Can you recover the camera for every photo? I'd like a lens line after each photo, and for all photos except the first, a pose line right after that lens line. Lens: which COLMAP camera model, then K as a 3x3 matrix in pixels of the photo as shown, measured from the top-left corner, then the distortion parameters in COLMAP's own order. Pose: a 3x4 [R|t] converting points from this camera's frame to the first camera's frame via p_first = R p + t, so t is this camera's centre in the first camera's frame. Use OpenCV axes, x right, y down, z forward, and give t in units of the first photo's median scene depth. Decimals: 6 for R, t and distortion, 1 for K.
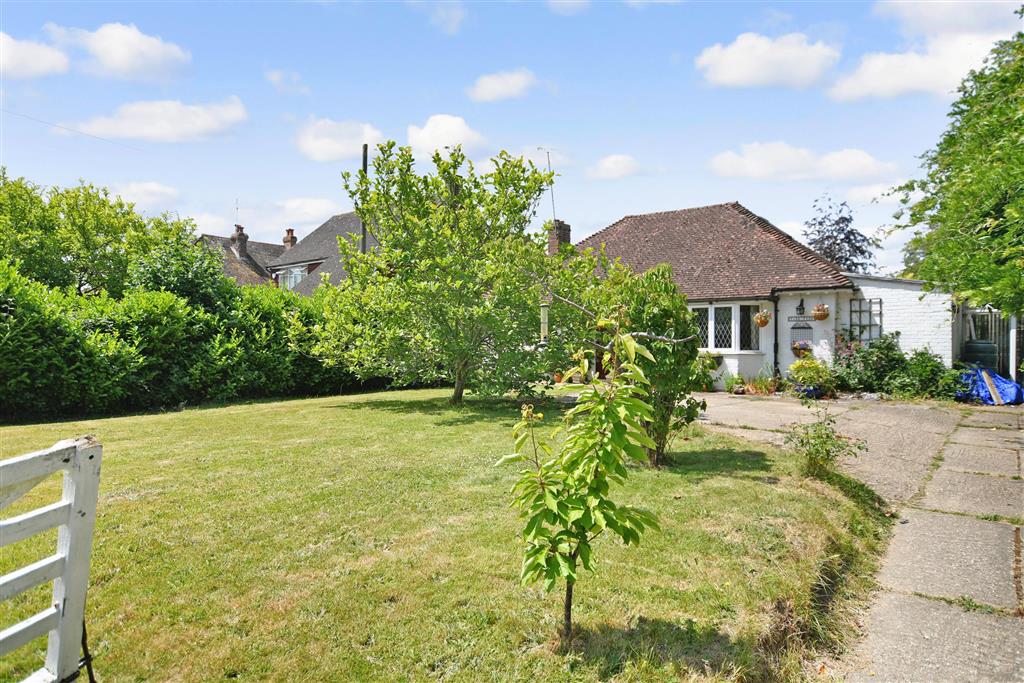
lens RADIAL K [[622.8, 0, 512.5], [0, 622.8, 343.6], [0, 0, 1]] dist [0.002113, 0.000654]
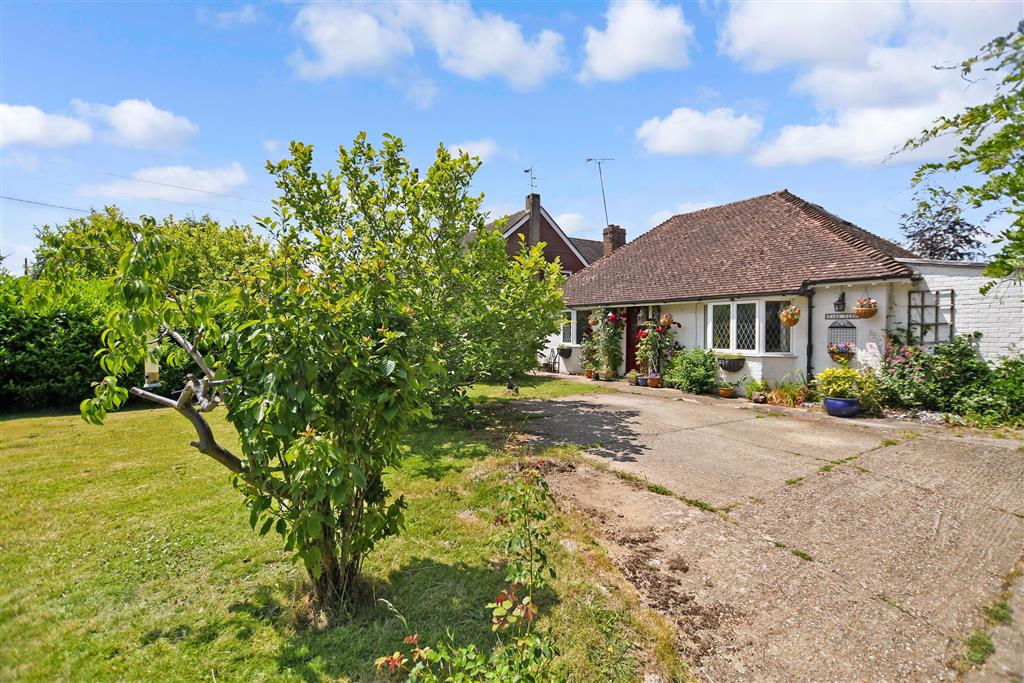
lens RADIAL K [[450.9, 0, 511.3], [0, 450.9, 342.7], [0, 0, 1]] dist [-0.031837, 0.004712]
pose [[0.951515, 0.003931, -0.307577, 0.230086], [0.004735, 0.999613, 0.027421, -0.023389], [0.307565, -0.027548, 0.951128, 0.303906]]
